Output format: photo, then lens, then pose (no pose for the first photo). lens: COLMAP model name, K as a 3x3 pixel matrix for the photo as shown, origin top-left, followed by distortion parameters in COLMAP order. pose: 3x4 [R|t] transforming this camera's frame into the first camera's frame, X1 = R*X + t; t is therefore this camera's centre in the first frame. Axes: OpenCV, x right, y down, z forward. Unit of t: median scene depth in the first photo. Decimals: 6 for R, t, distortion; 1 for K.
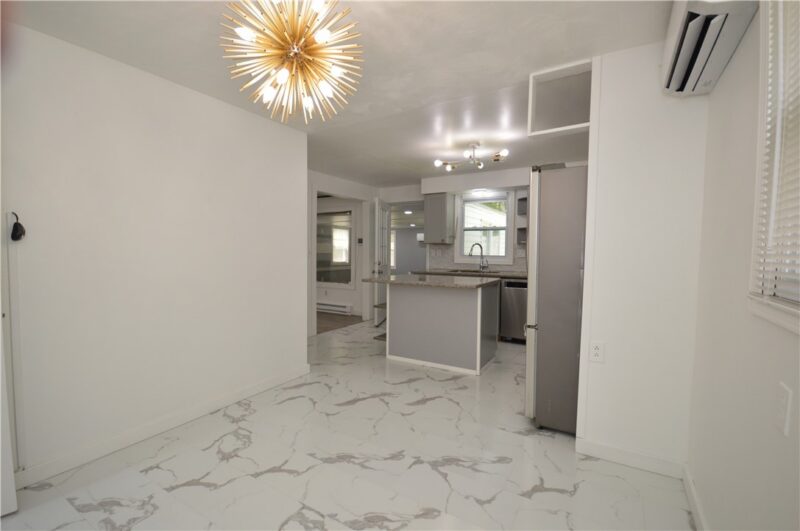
lens RADIAL K [[355.7, 0, 396.2], [0, 355.7, 267.5], [0, 0, 1]] dist [0.009113, -0.011085]
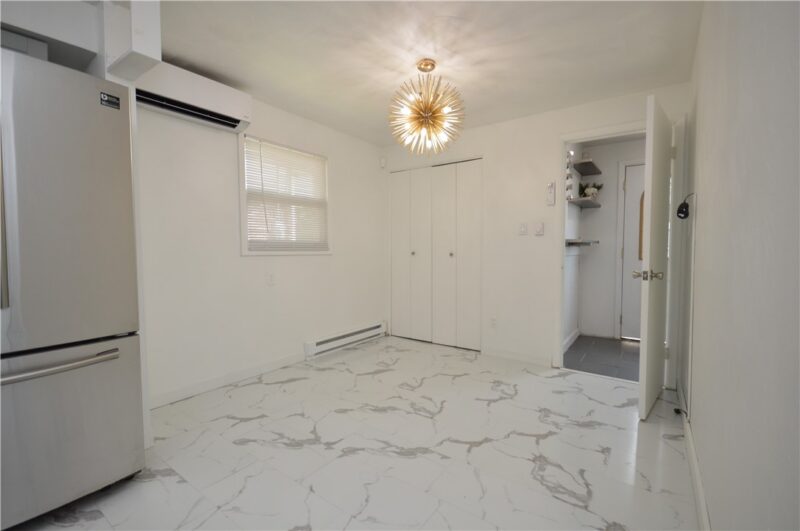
lens RADIAL K [[355.7, 0, 399.2], [0, 355.7, 269.2], [0, 0, 1]] dist [0.009113, -0.011085]
pose [[-0.996984, -0.009629, 0.077012, -0.134025], [-0.001703, 0.994749, 0.102330, -0.016931], [-0.077592, 0.101890, -0.991765, 1.306729]]
